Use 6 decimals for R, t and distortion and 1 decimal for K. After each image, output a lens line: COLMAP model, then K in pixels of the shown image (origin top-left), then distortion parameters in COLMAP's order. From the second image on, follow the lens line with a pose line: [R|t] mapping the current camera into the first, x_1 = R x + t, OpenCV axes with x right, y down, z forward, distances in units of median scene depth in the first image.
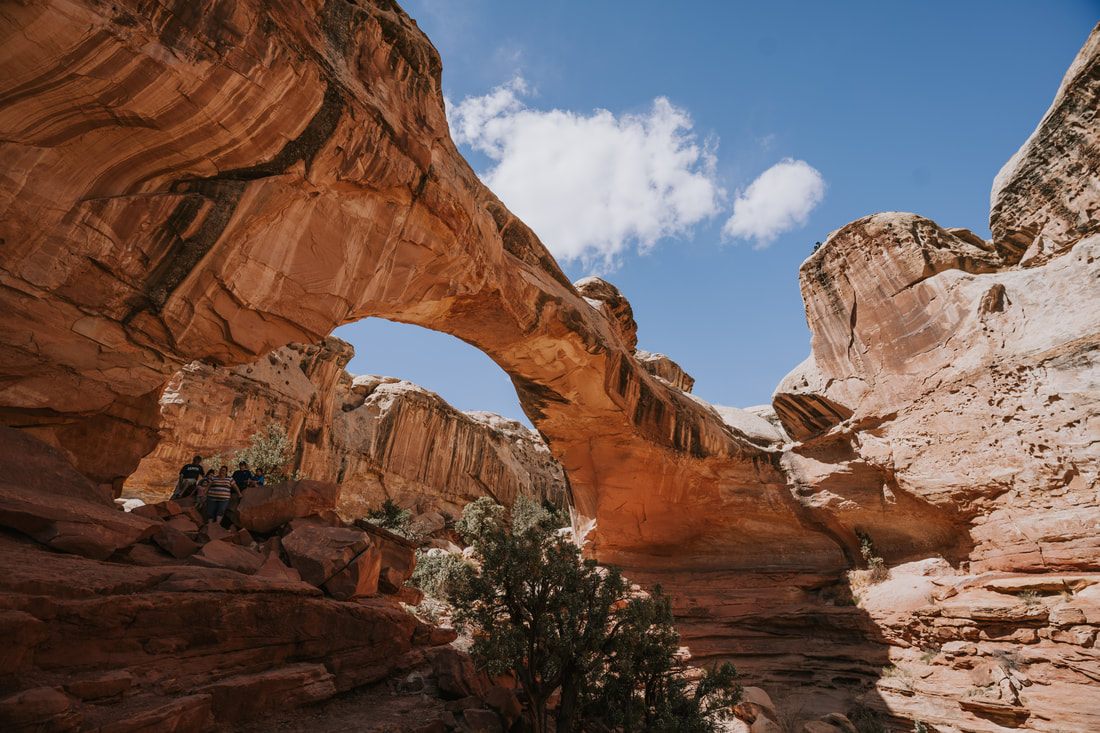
lens RADIAL K [[549.5, 0, 550.0], [0, 549.5, 366.5], [0, 0, 1]] dist [-0.064281, 0.029344]
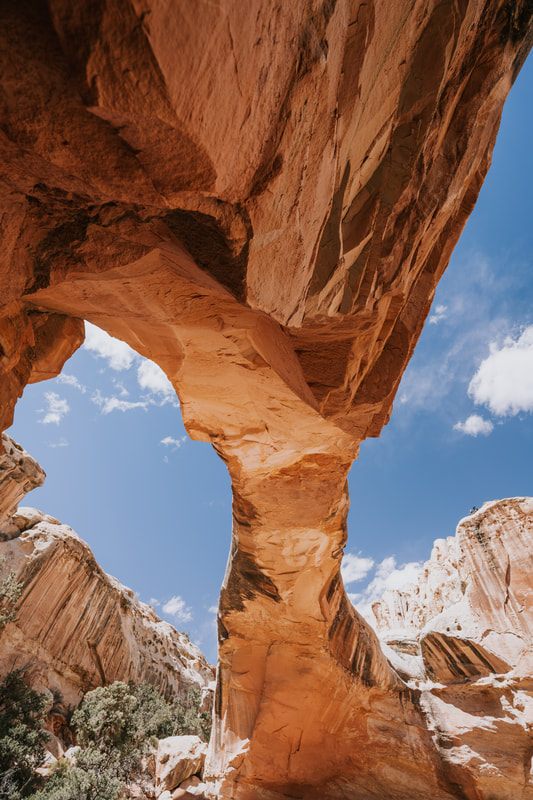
lens RADIAL K [[399.7, 0, 266.5], [0, 399.7, 400.0], [0, 0, 1]] dist [-0.064281, 0.029344]
pose [[0.919270, 0.340540, 0.197420, -0.212279], [-0.240630, 0.883086, -0.402810, 0.034840], [-0.311512, 0.322786, 0.893739, 0.248129]]
